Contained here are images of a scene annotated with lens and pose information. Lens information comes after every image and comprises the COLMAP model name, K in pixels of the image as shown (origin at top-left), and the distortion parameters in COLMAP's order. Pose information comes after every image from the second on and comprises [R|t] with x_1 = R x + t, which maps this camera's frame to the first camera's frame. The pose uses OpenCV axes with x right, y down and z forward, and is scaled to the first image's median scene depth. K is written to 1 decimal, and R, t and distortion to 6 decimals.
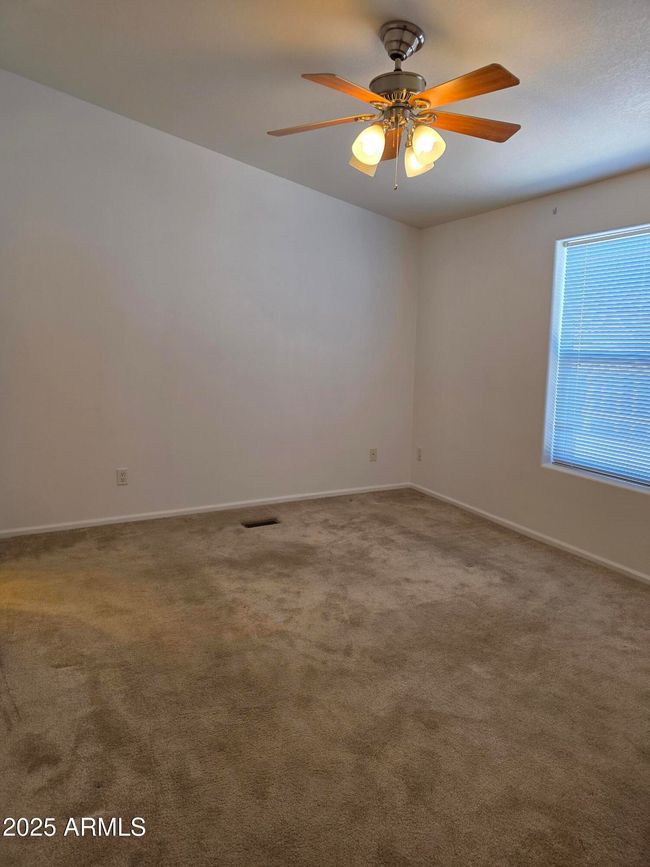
lens RADIAL K [[579.9, 0, 317.3], [0, 579.9, 431.5], [0, 0, 1]] dist [0.061918, -0.065654]
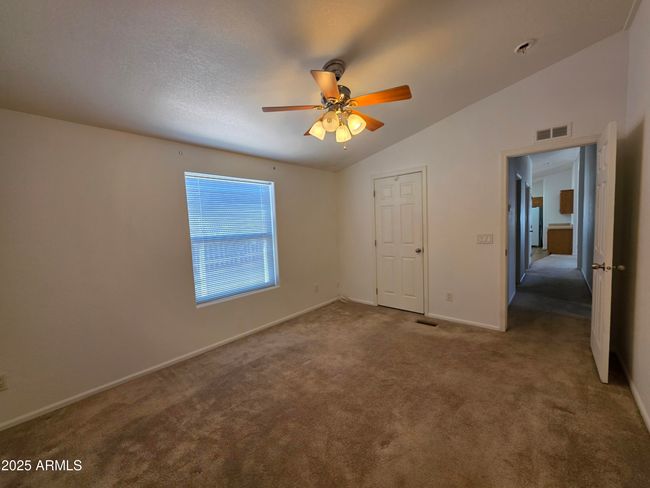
lens RADIAL K [[259.6, 0, 323.9], [0, 259.6, 243.5], [0, 0, 1]] dist [-0.000369, -0.000107]
pose [[-0.376263, -0.054251, 0.924923, -0.476166], [0.189742, 0.972614, 0.134237, -0.170851], [-0.906876, 0.226005, -0.355665, 1.065371]]
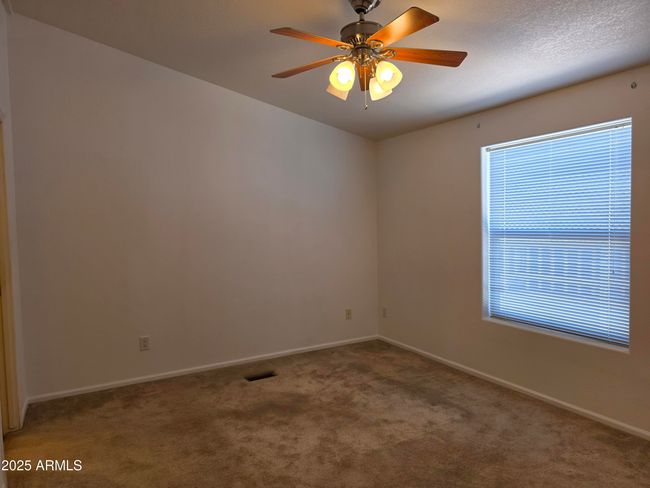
lens RADIAL K [[434.8, 0, 320.5], [0, 434.8, 246.0], [0, 0, 1]] dist [0.061918, -0.065654]
pose [[0.997832, -0.032923, 0.056993, -0.018586], [0.038845, 0.993594, -0.106125, -0.013726], [-0.053134, 0.108109, 0.992718, 0.065180]]
